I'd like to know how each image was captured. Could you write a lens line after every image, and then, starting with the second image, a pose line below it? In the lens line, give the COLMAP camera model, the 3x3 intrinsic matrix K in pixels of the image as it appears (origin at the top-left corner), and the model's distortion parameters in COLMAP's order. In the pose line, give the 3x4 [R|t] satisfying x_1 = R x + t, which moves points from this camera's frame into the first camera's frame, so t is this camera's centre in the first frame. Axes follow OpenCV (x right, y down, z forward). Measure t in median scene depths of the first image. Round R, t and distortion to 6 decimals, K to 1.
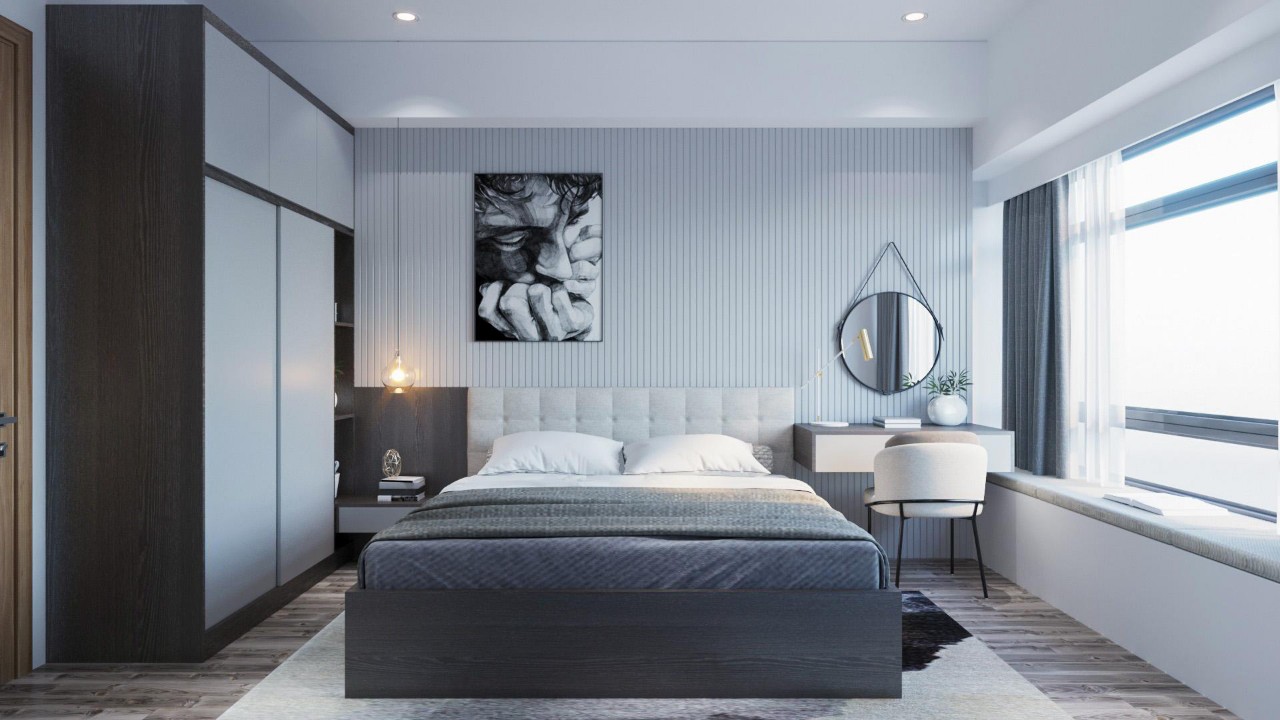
lens RADIAL K [[854.2, 0, 640.0], [0, 854.2, 360.0], [0, 0, 1]] dist [-0.000067, -0.000320]
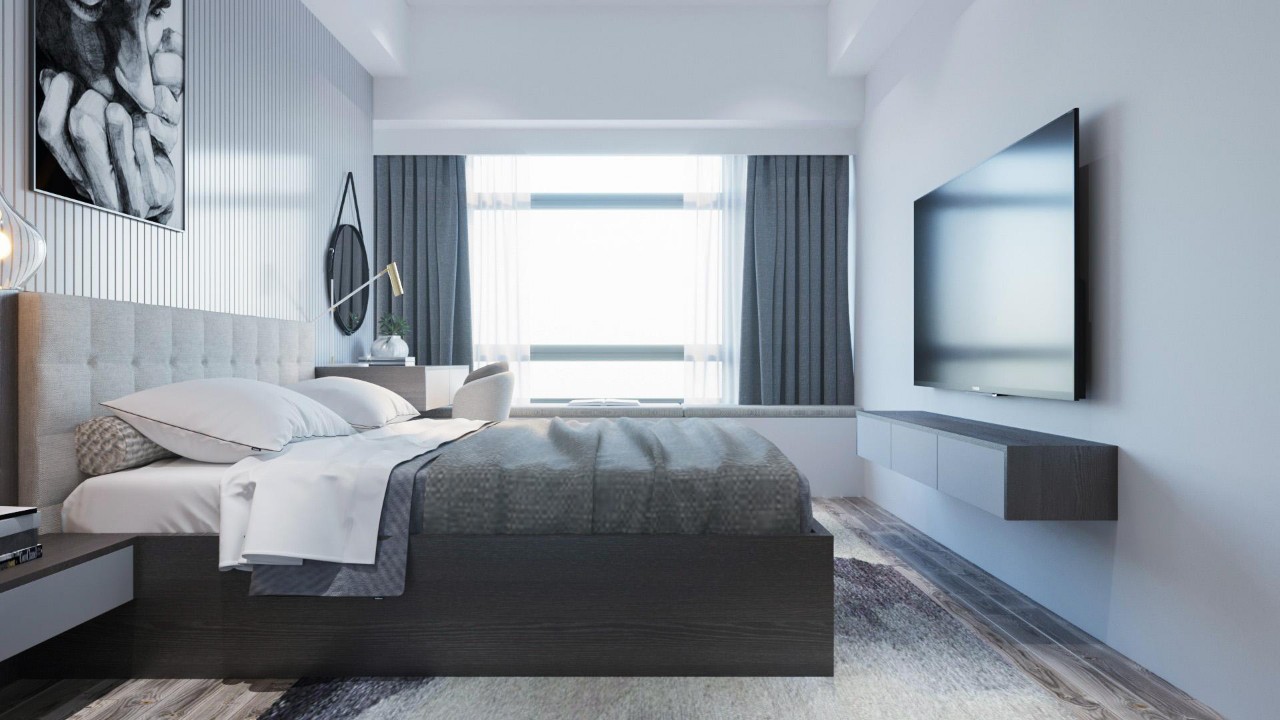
lens RADIAL K [[854.2, 0, 640.0], [0, 854.2, 360.0], [0, 0, 1]] dist [-0.000067, -0.000320]
pose [[0.008804, -0.001179, 0.999961, -0.640170], [-0.002747, 0.999996, 0.001203, 0.066342], [-0.999957, -0.002758, 0.008801, 0.675074]]
